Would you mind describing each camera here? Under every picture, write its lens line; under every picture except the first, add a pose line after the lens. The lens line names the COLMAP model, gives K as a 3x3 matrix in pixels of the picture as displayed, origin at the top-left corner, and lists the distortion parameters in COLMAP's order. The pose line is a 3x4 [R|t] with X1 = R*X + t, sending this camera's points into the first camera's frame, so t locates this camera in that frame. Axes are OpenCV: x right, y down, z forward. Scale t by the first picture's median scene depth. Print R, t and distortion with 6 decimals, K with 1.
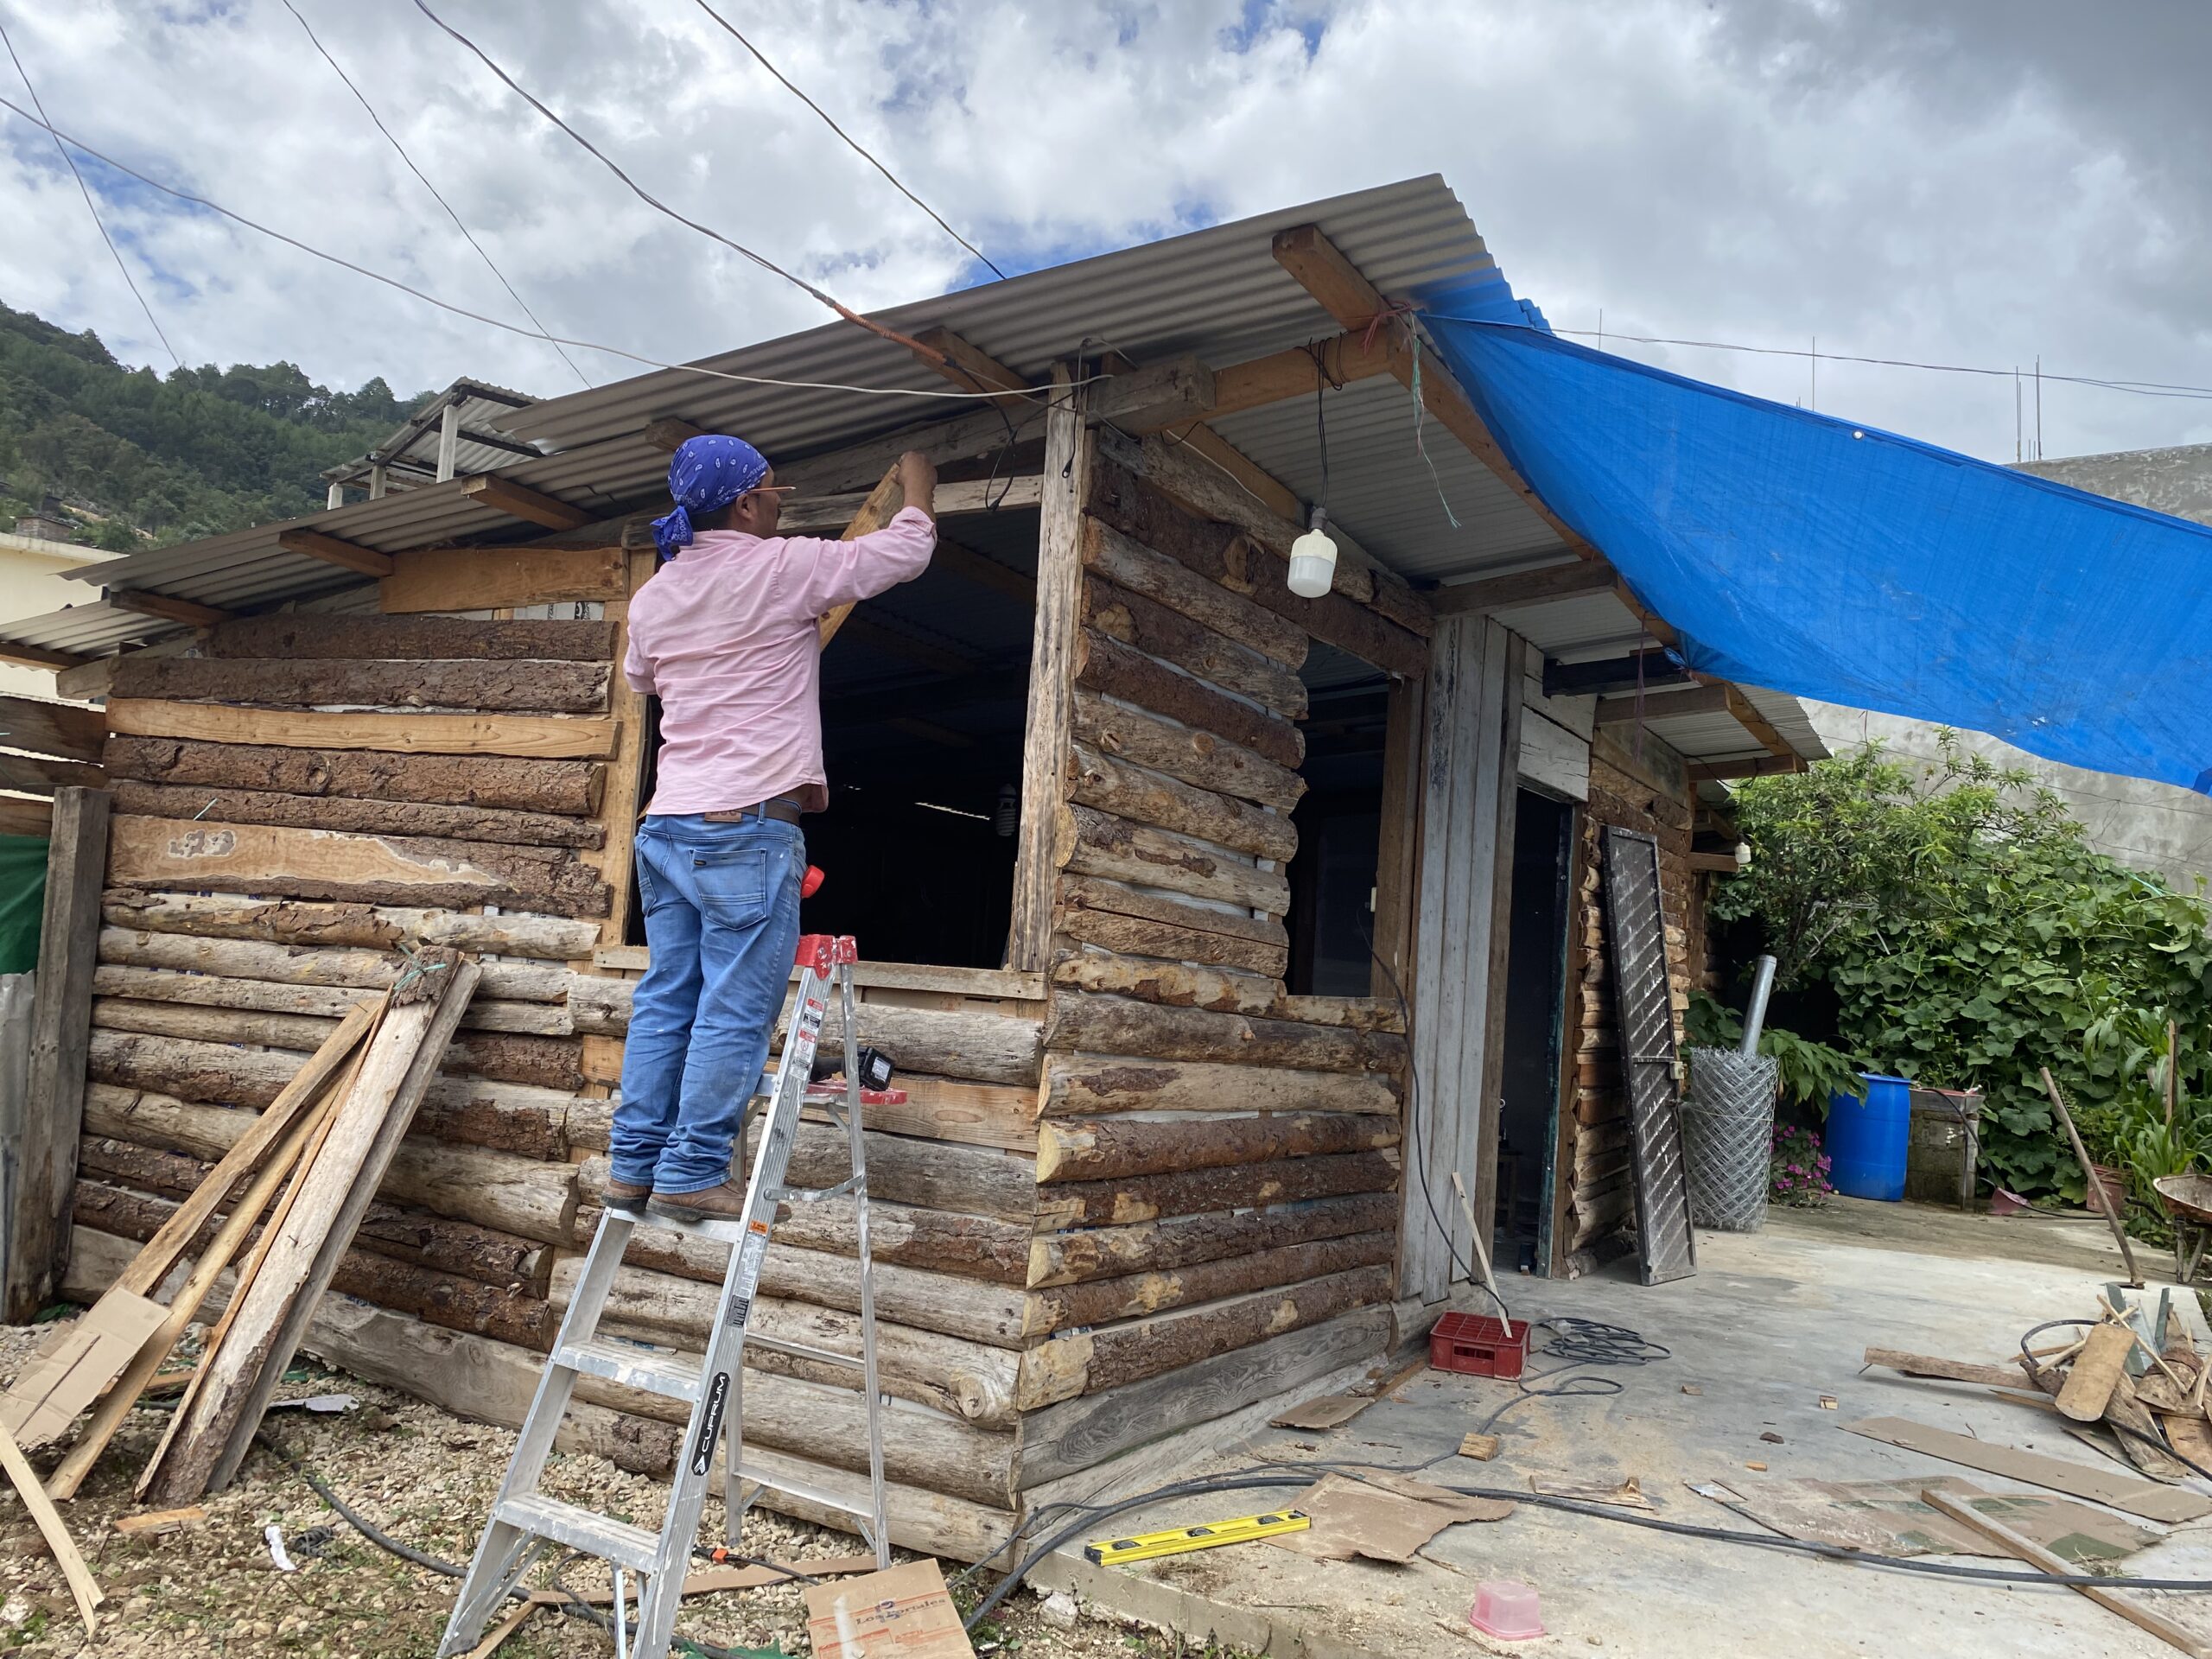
lens RADIAL K [[1713.3, 0, 1084.1], [0, 1713.3, 801.5], [0, 0, 1]] dist [0.111677, -0.163710]
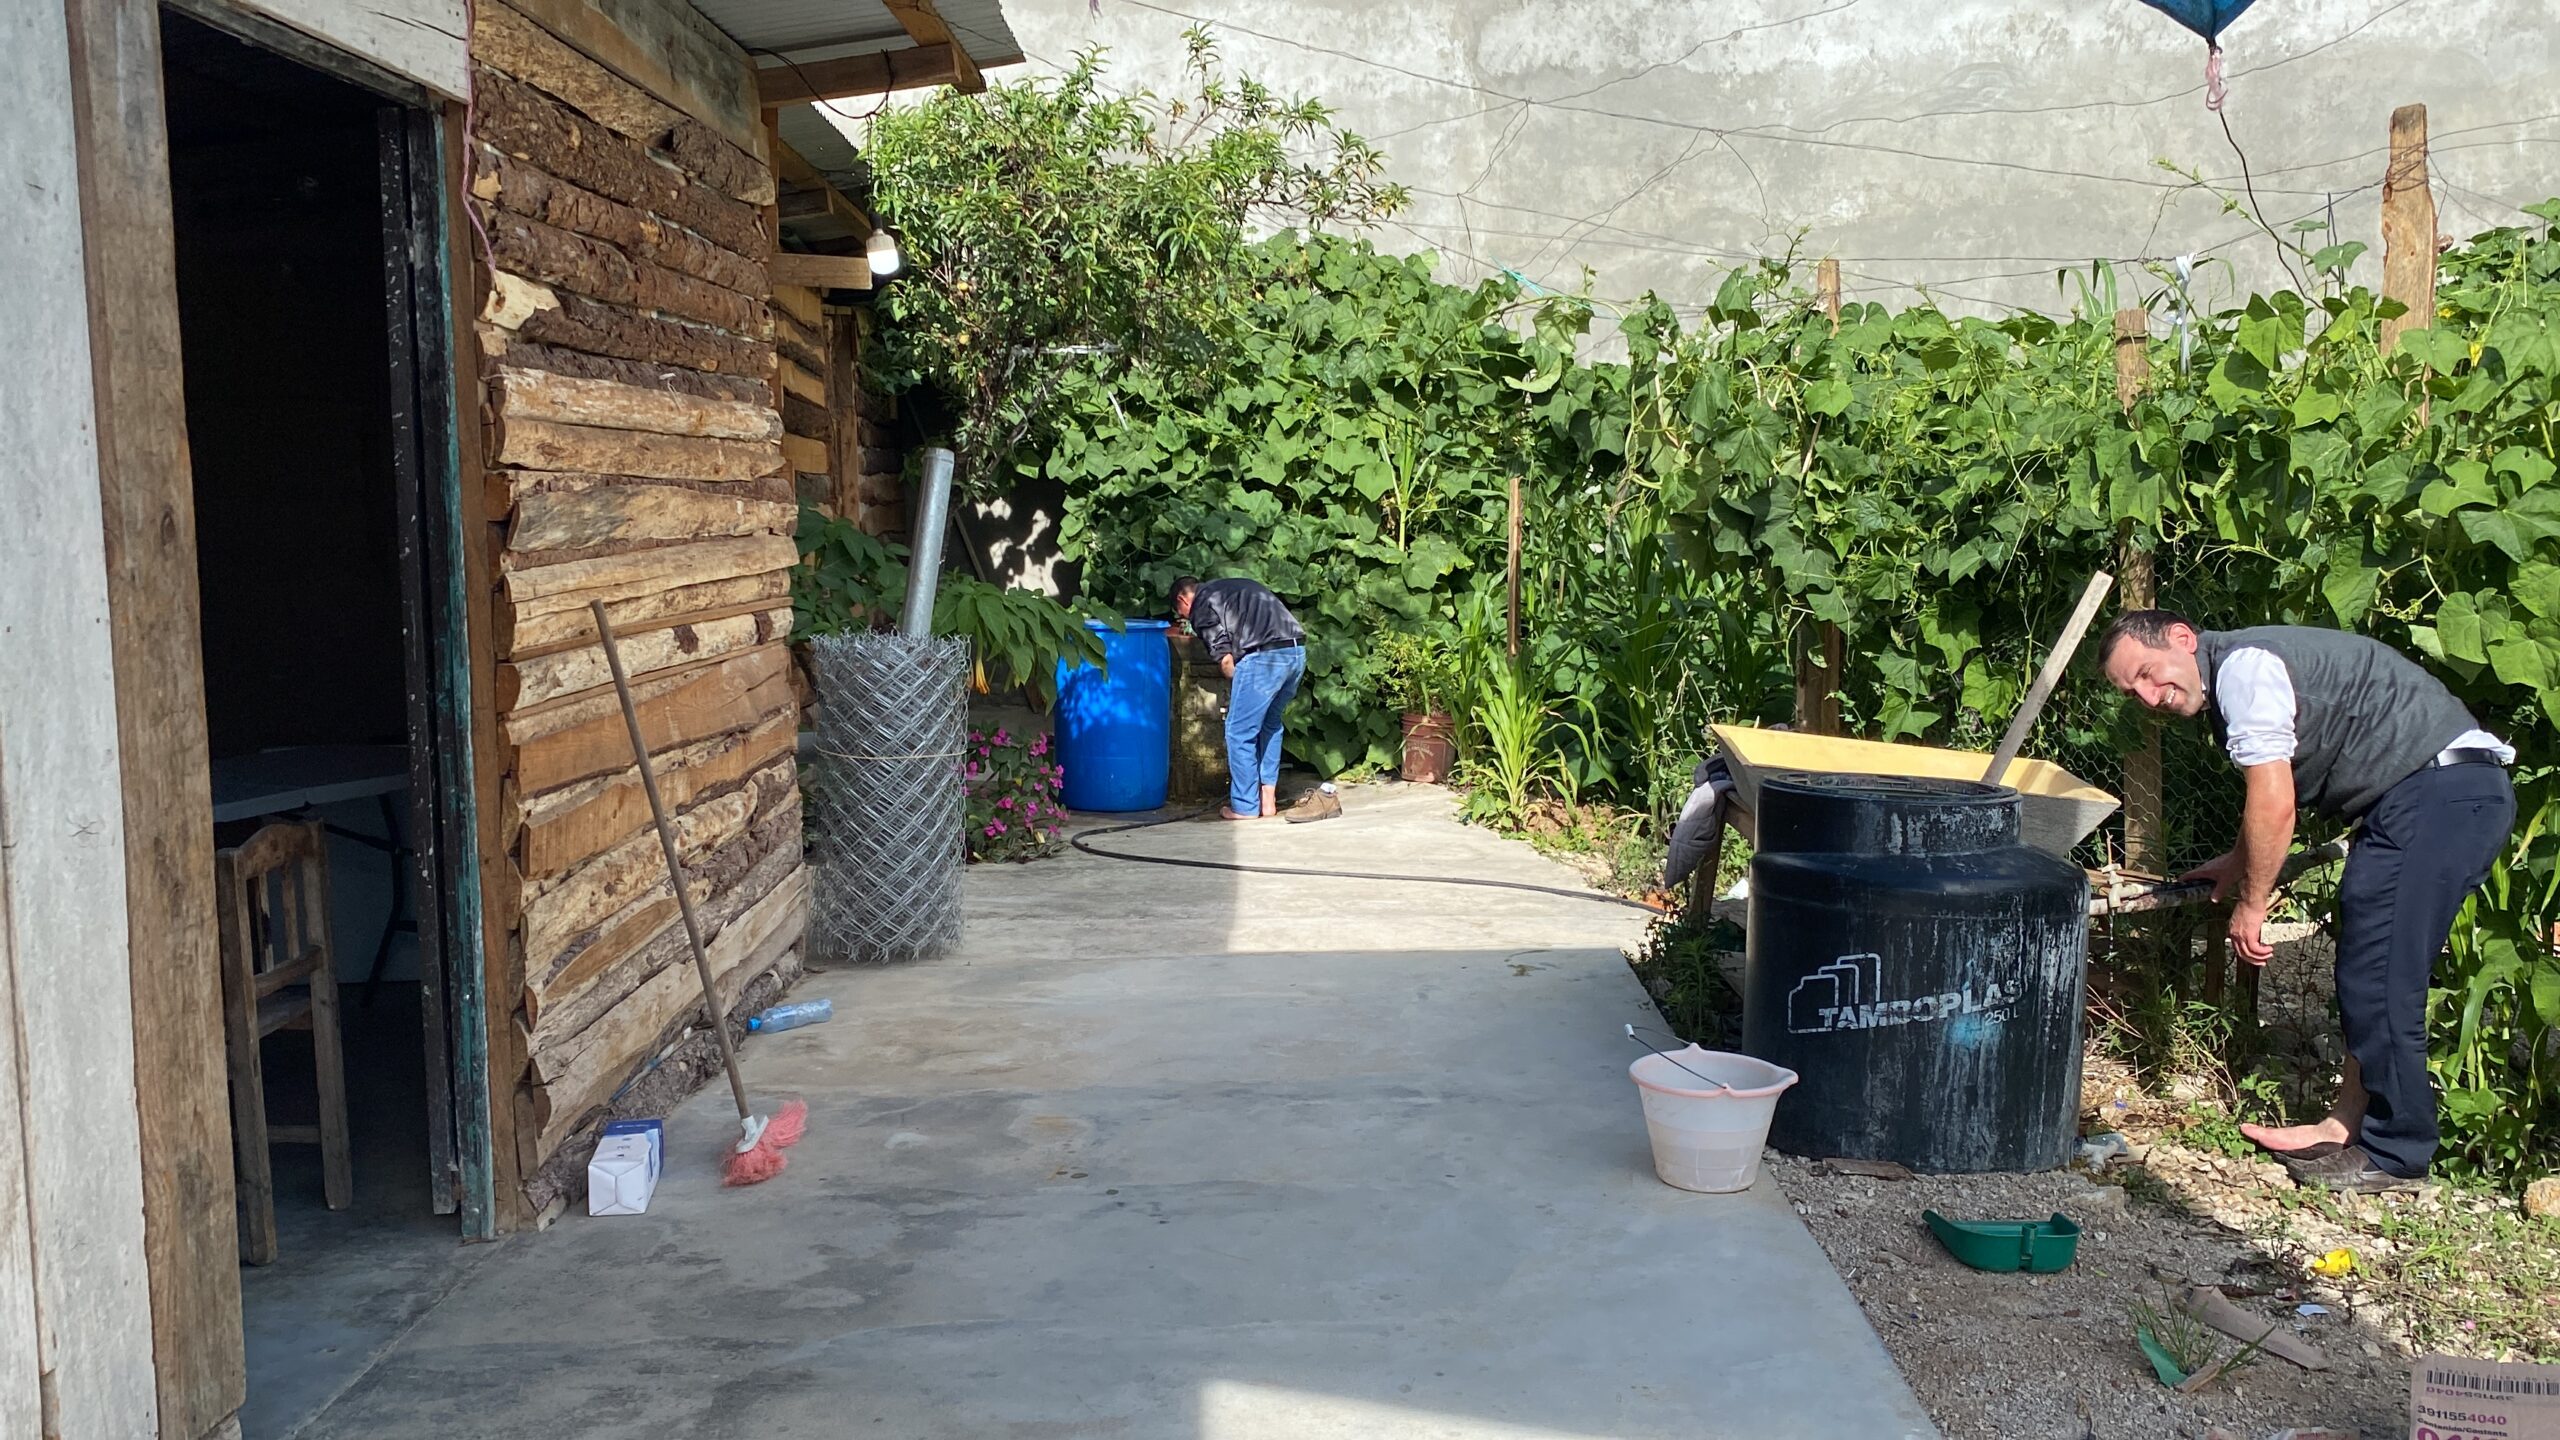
lens RADIAL K [[2338.6, 0, 1294.3], [0, 2338.6, 681.2], [0, 0, 1]] dist [0.077694, -0.113097]
pose [[0.869101, -0.124643, 0.478674, 0.288348], [0.036591, 0.981279, 0.189082, 0.057437], [-0.493280, -0.146816, 0.857391, 0.681615]]
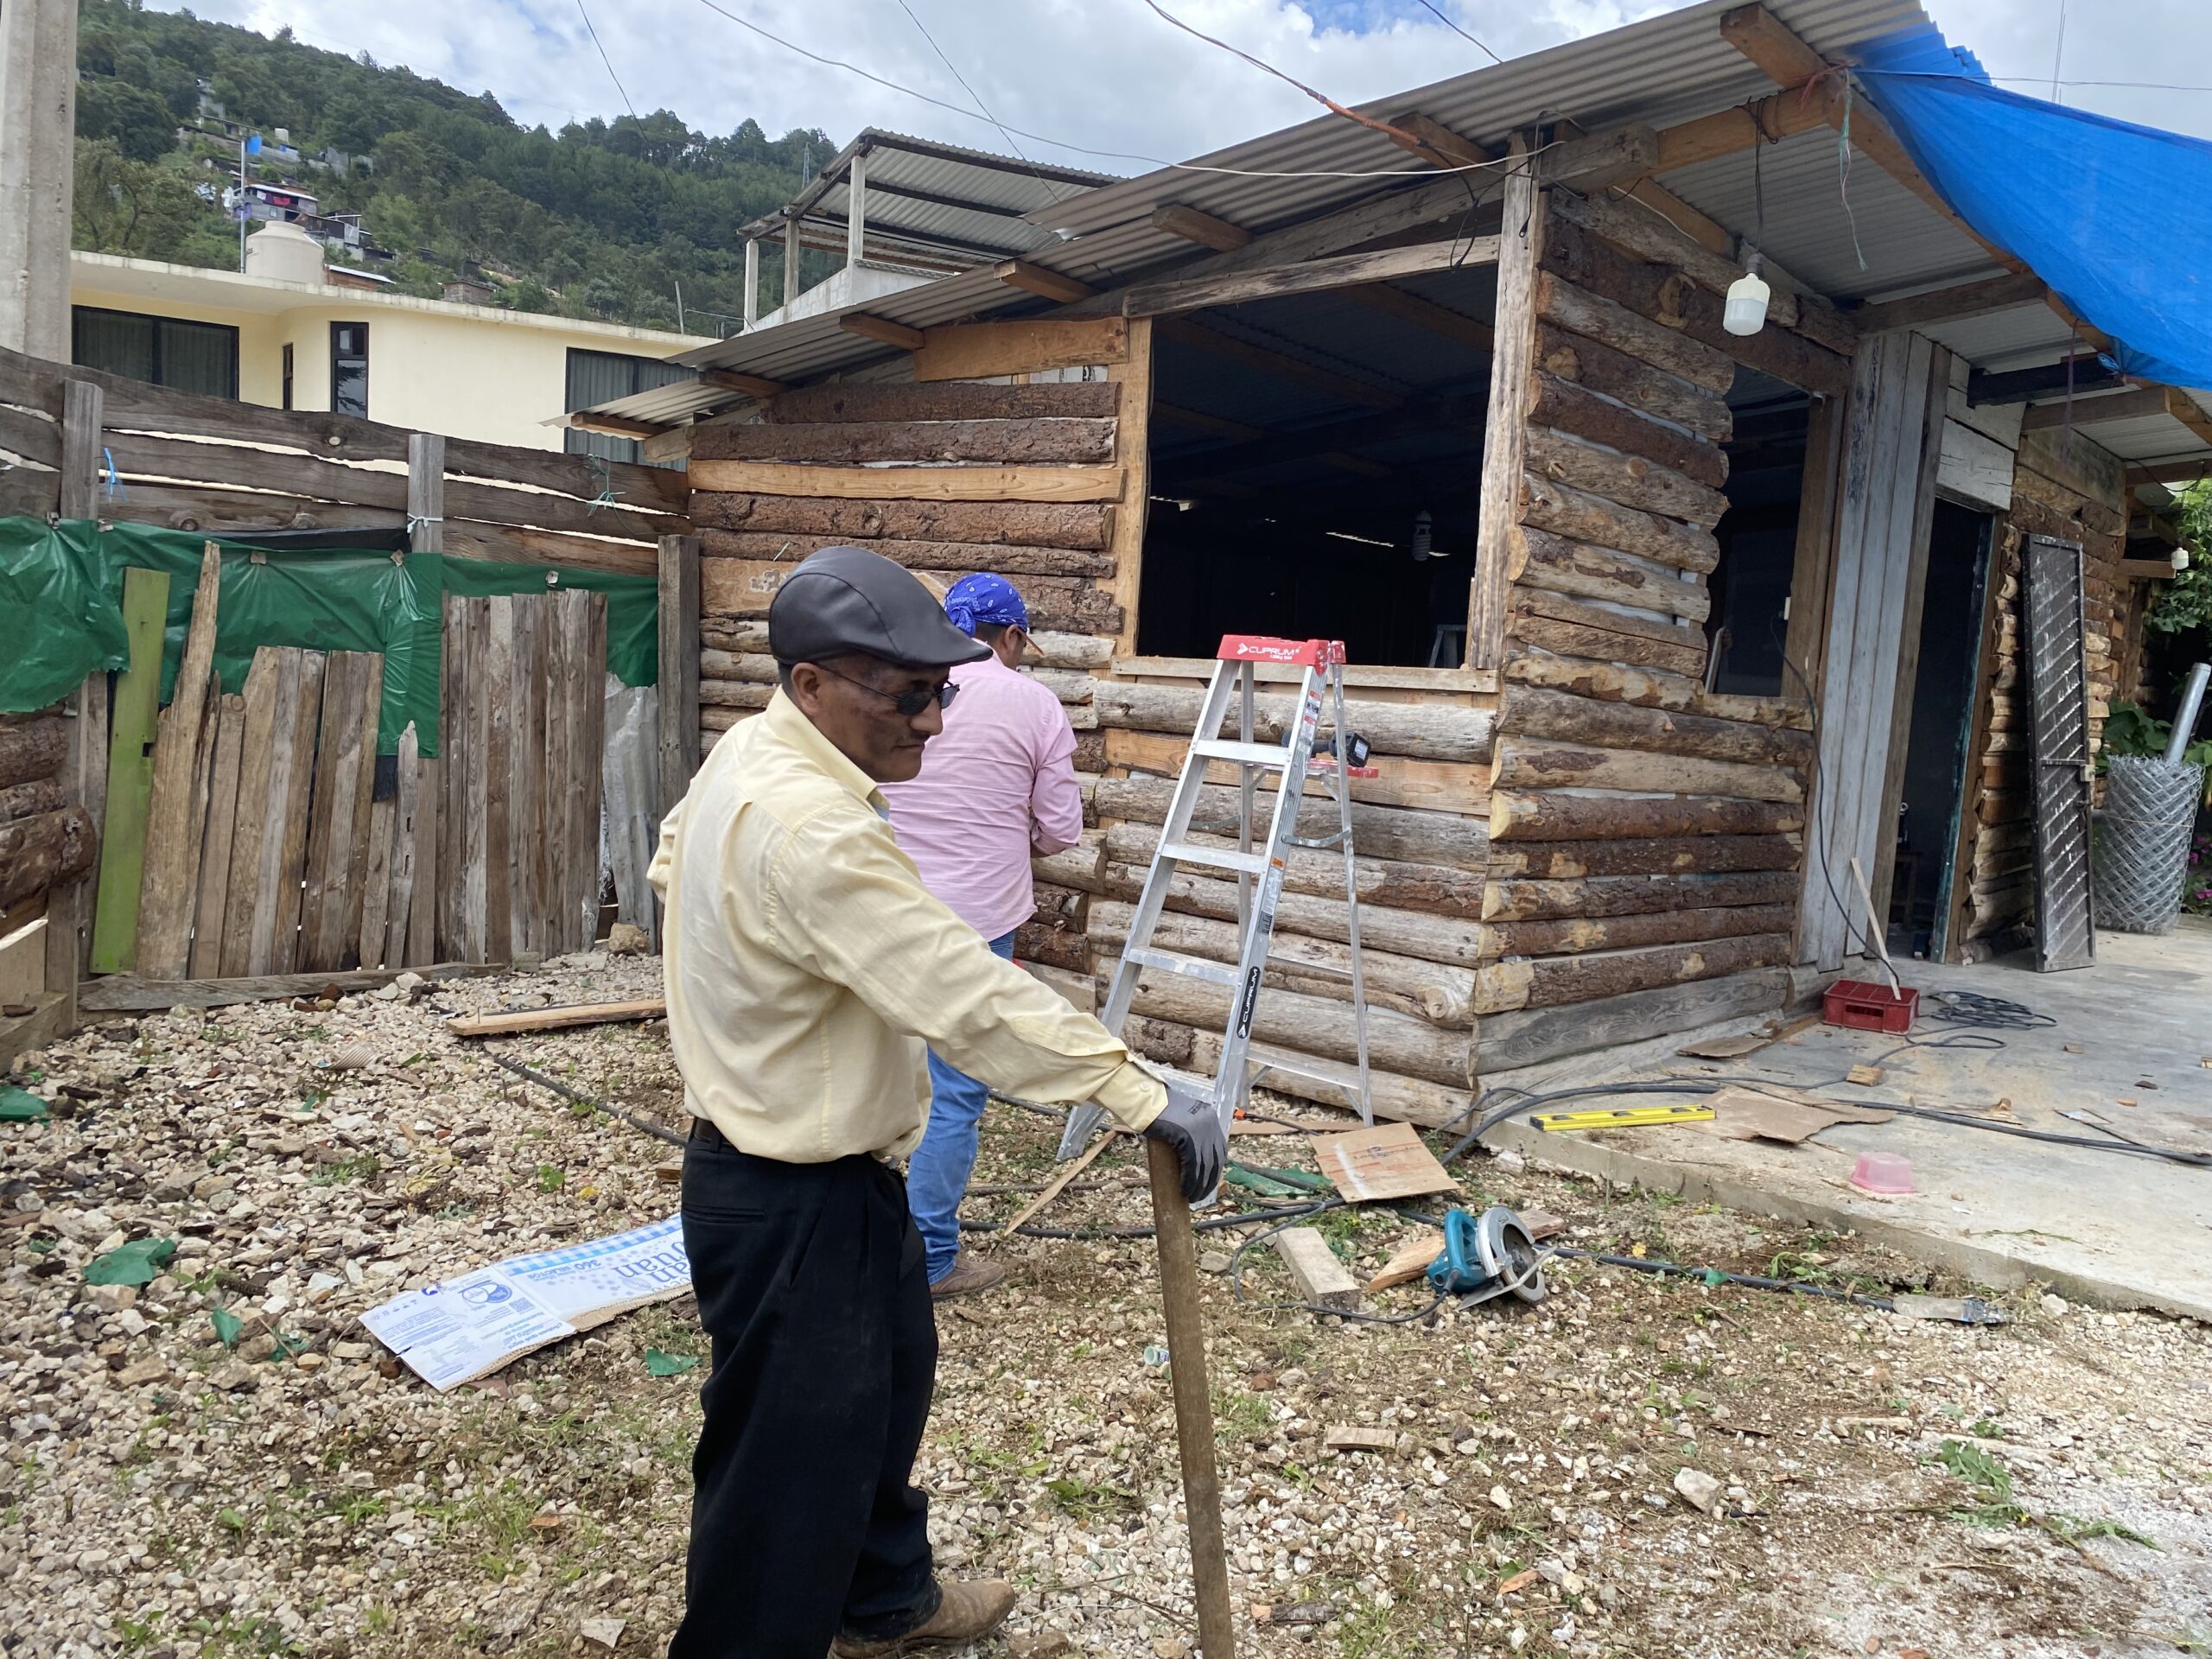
lens RADIAL K [[1724.6, 0, 1106.0], [0, 1724.6, 829.5], [0, 0, 1]] dist [0.093333, -0.163504]
pose [[0.980495, 0.006387, -0.196440, -0.043990], [0.026859, 0.985741, 0.166113, 0.000758], [0.194699, -0.168149, 0.966343, -0.204918]]
